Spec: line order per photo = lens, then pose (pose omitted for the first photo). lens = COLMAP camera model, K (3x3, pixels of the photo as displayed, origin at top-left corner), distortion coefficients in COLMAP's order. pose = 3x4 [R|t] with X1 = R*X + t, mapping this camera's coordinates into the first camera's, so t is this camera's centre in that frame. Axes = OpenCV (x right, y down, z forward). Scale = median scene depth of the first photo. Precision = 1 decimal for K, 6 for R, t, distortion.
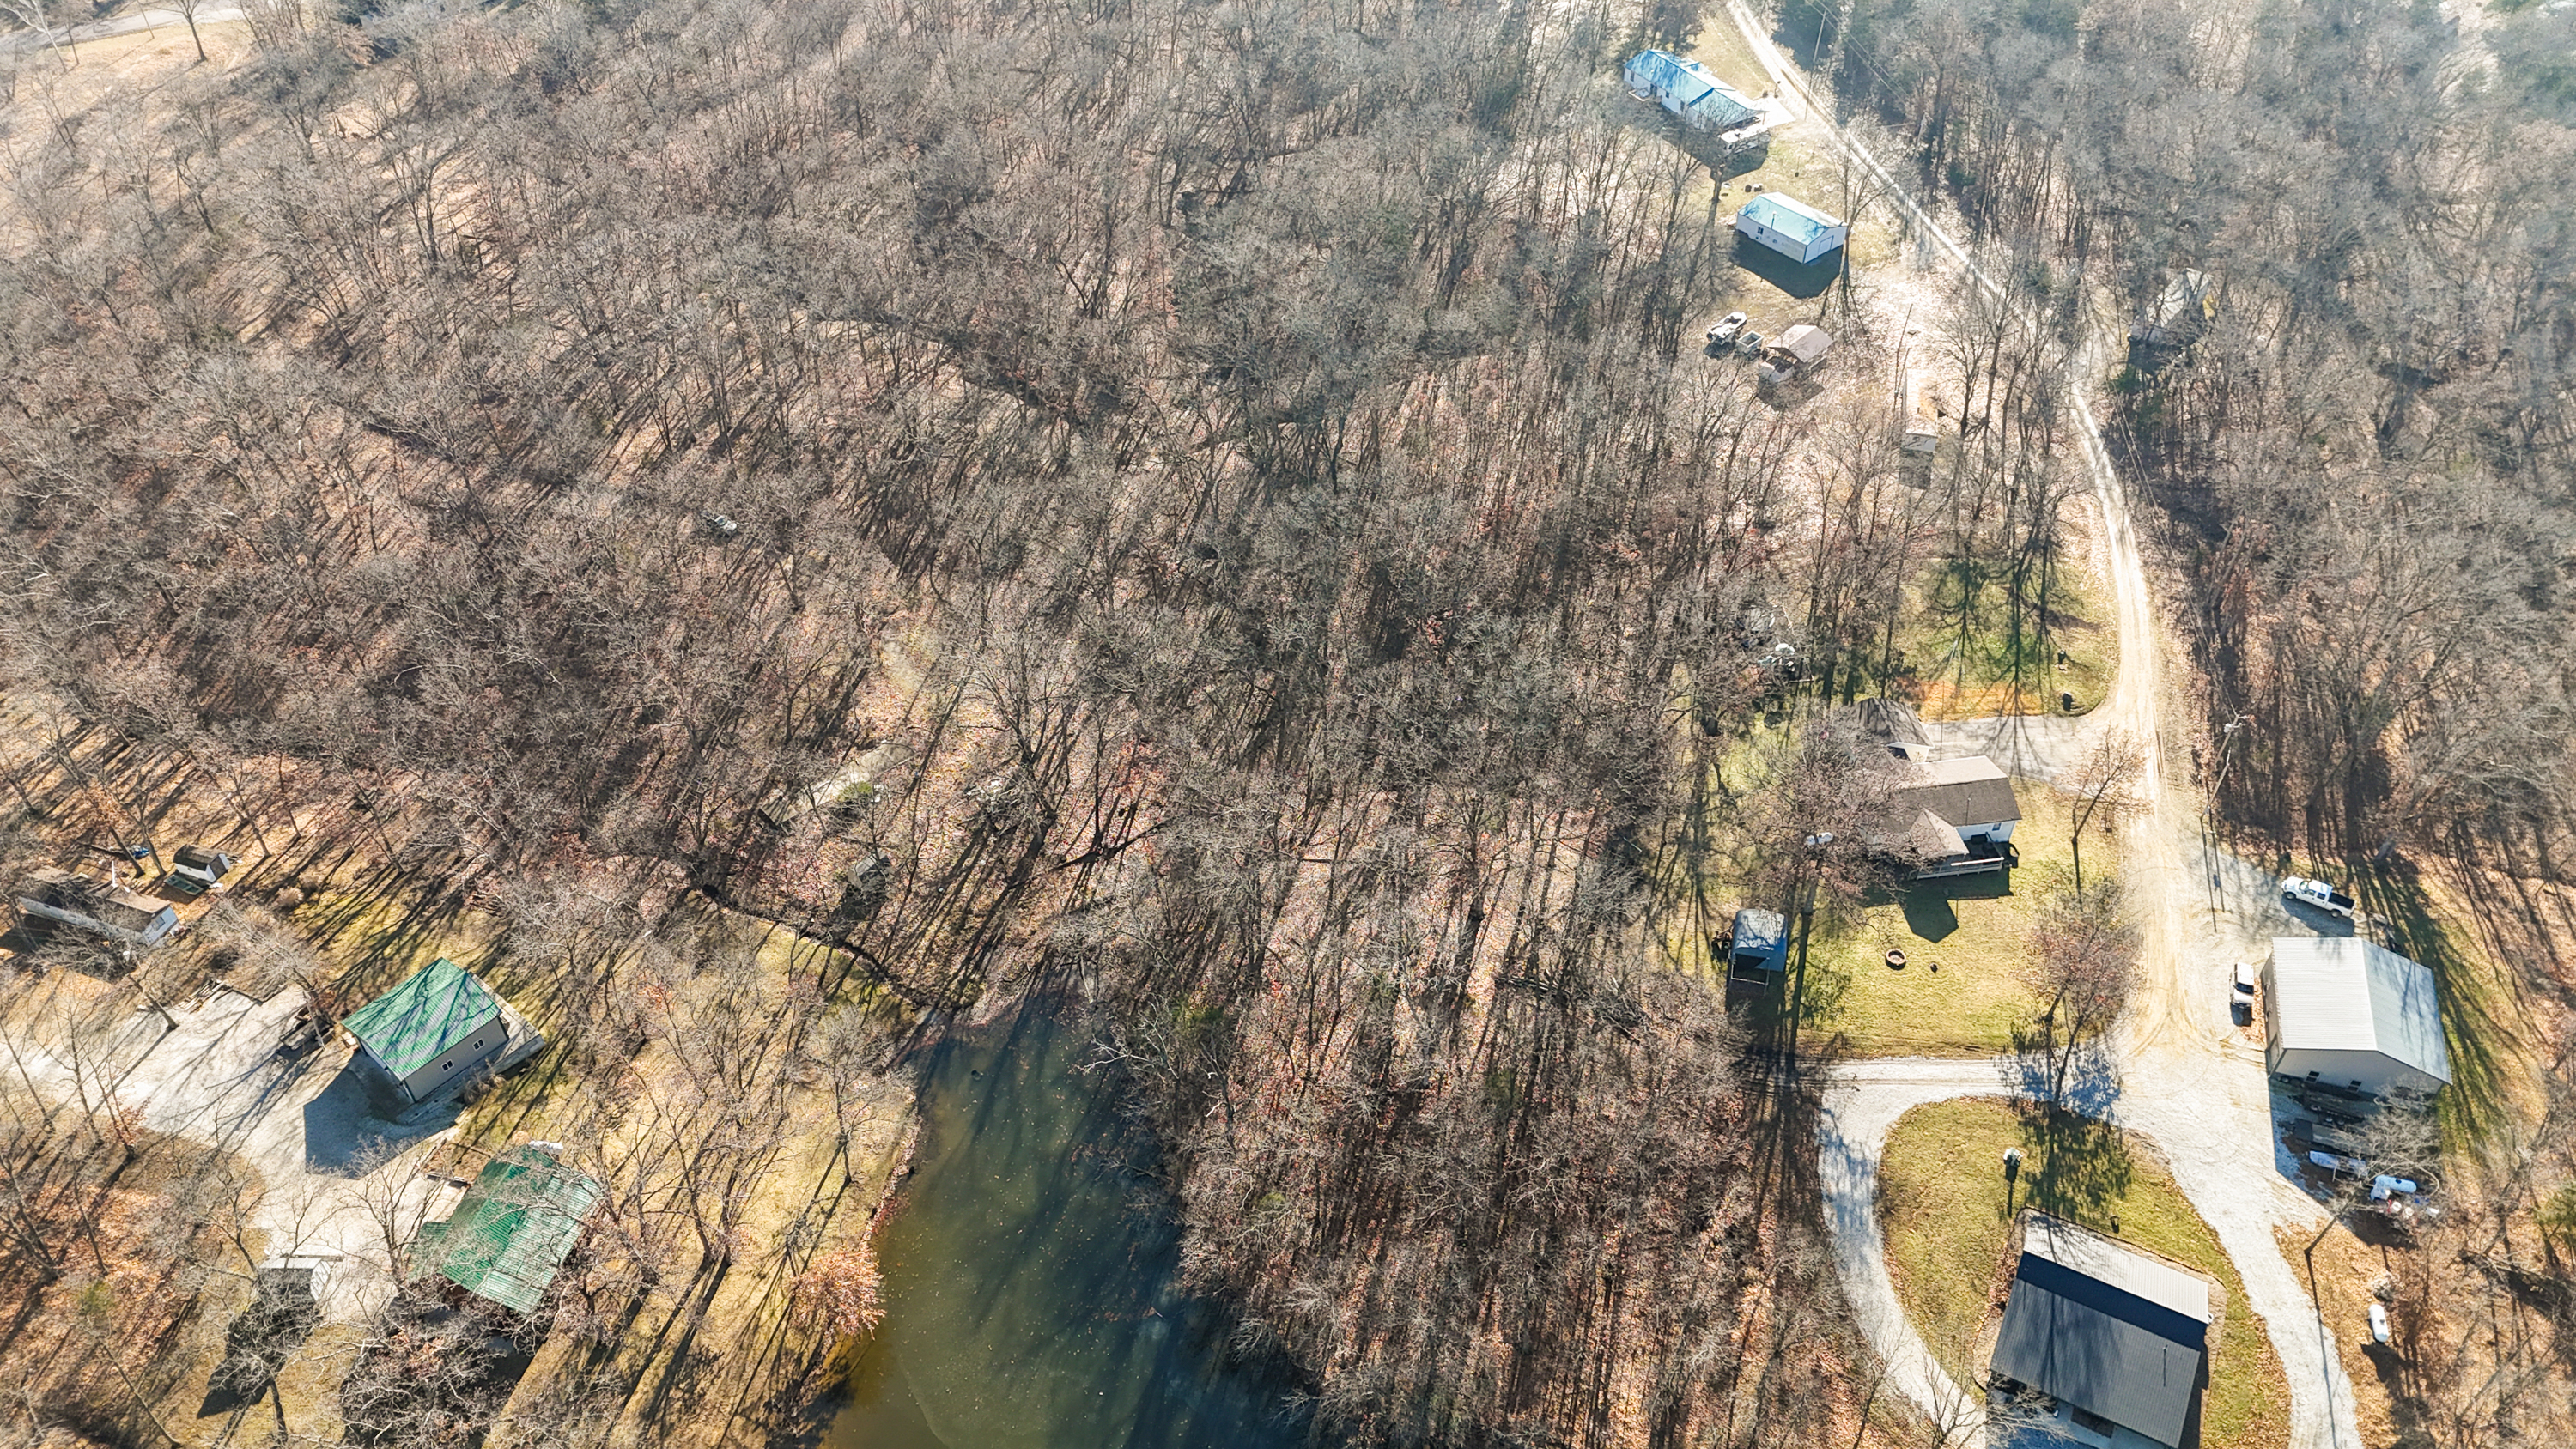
lens RADIAL K [[1877.8, 0, 1288.0], [0, 1877.8, 724.5], [0, 0, 1]] dist [0.029522, -0.002771]
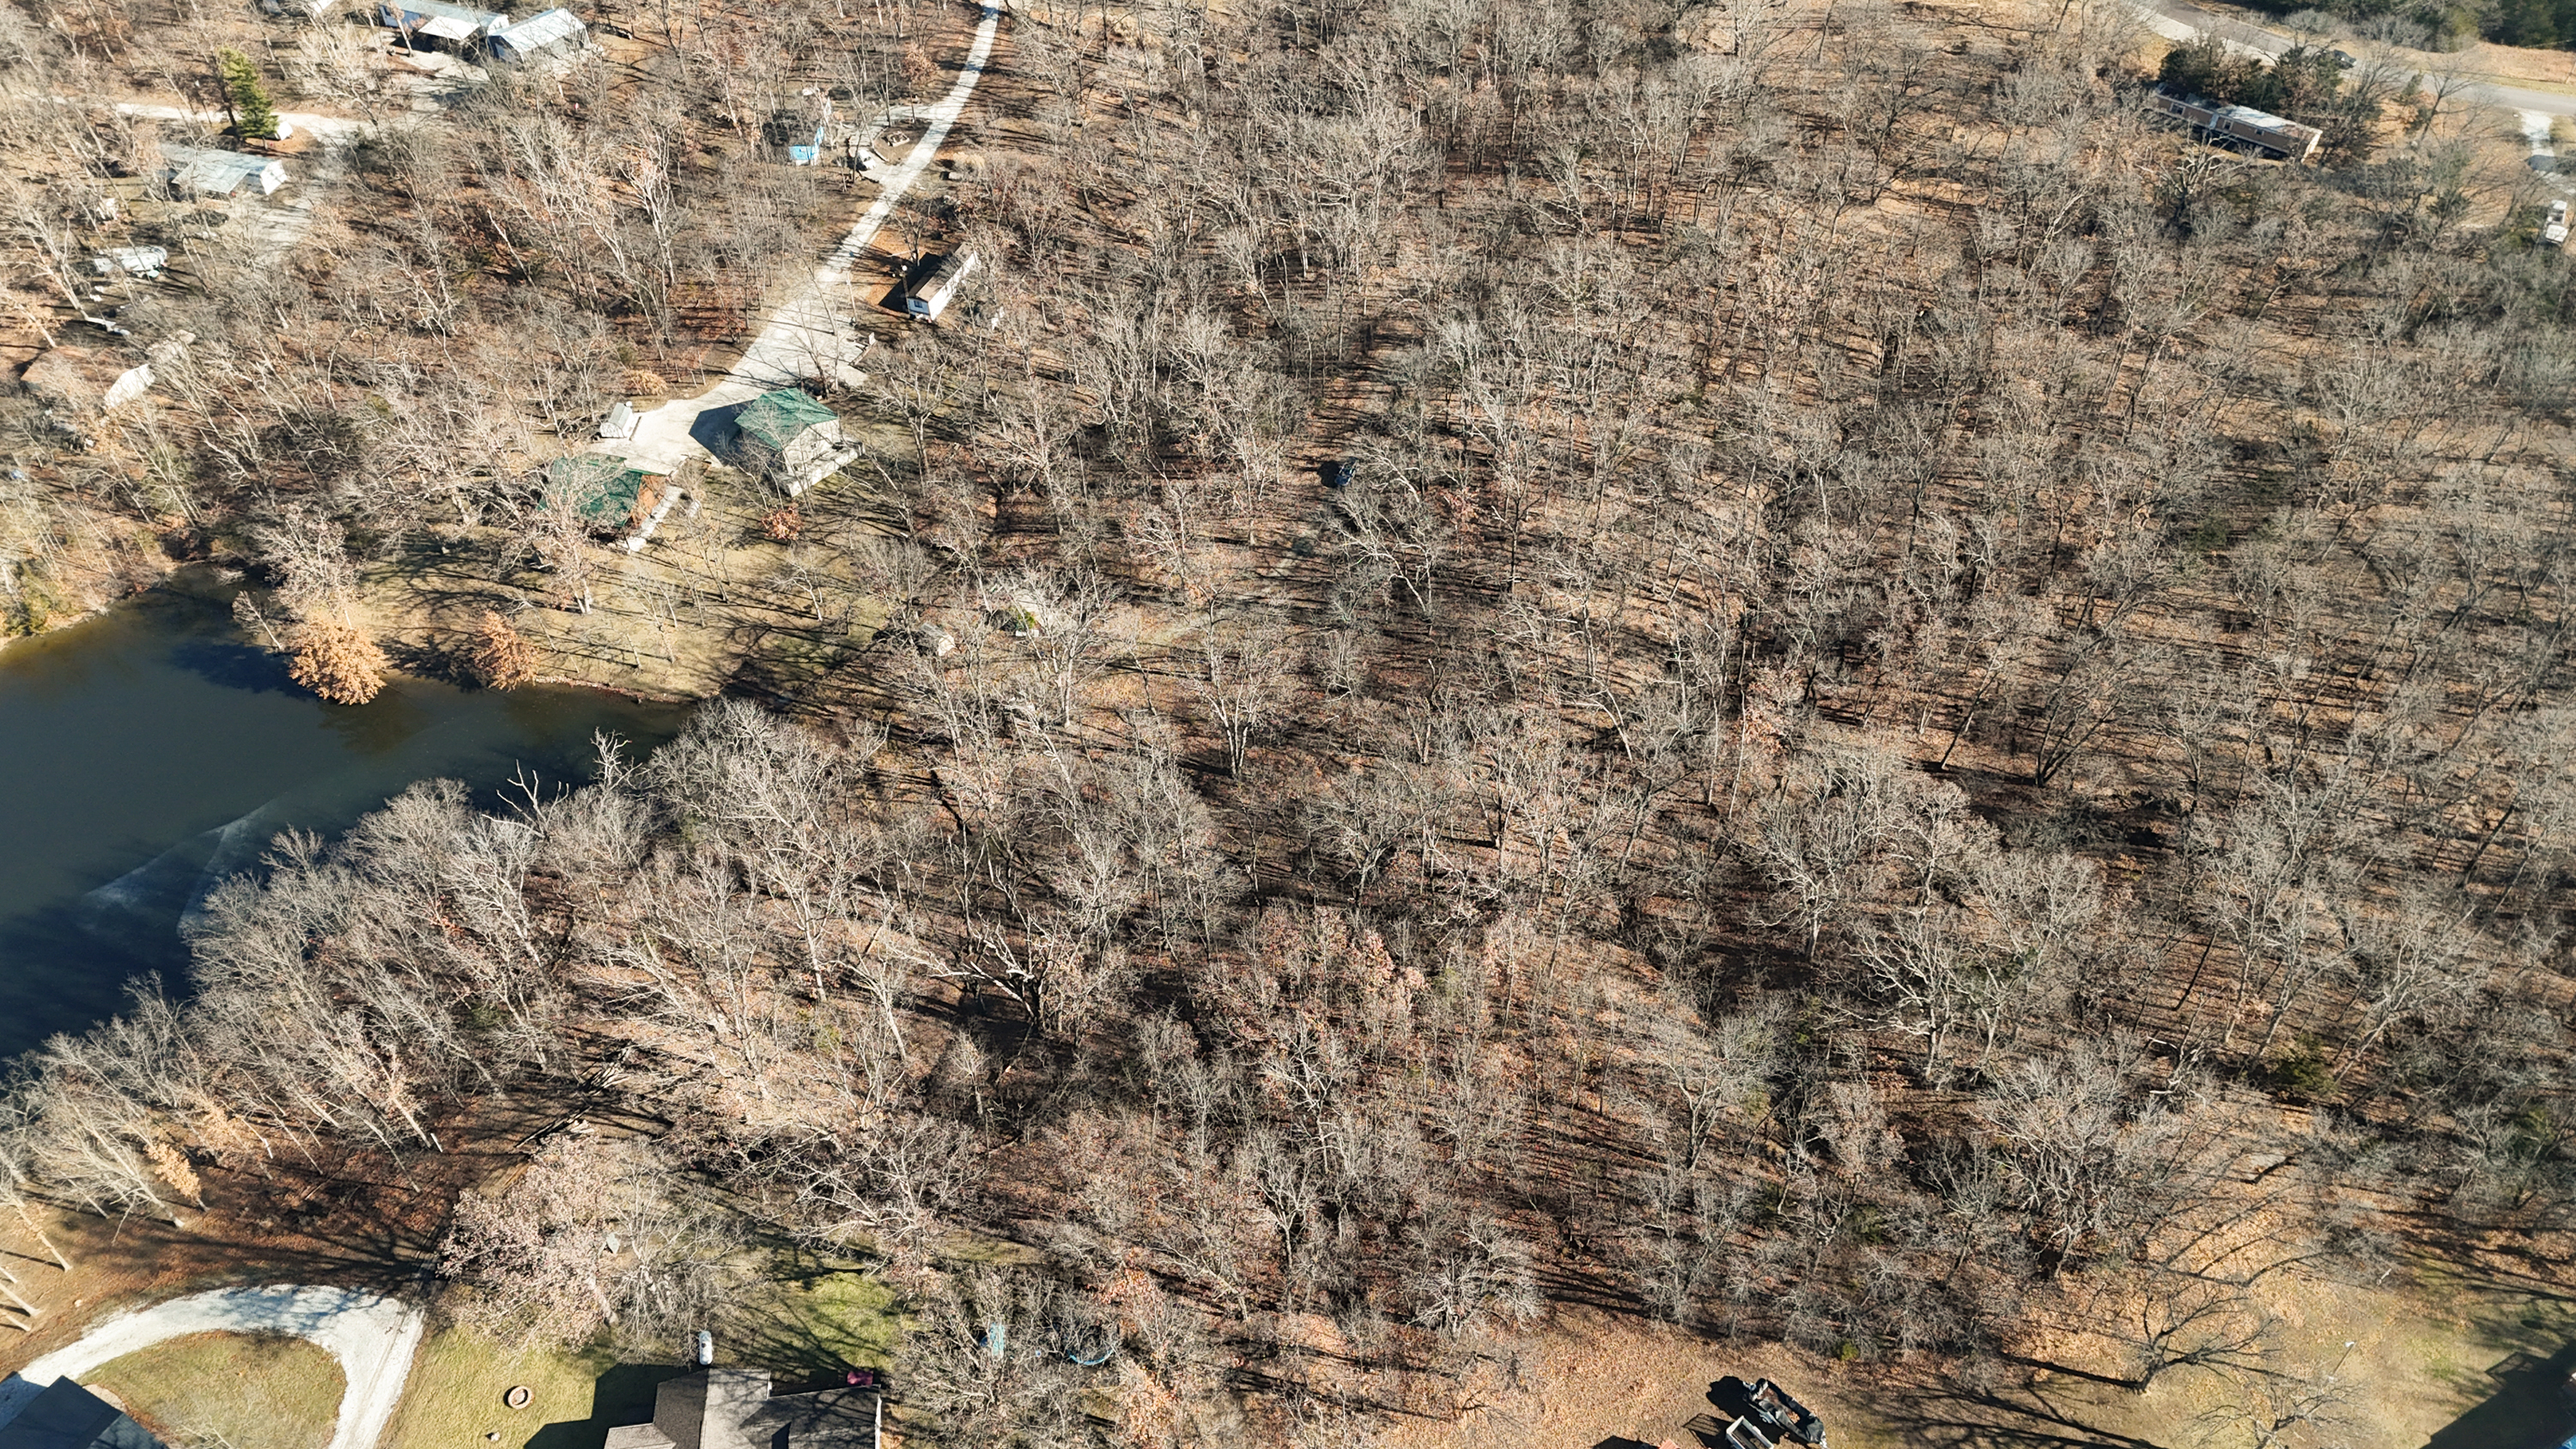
lens RADIAL K [[1877.8, 0, 1288.0], [0, 1877.8, 724.5], [0, 0, 1]] dist [0.029522, -0.002771]
pose [[-0.035051, 0.715381, -0.697855, 0.757259], [-0.673148, 0.499224, 0.545571, -0.825277], [0.738677, 0.488882, 0.464058, 0.747744]]
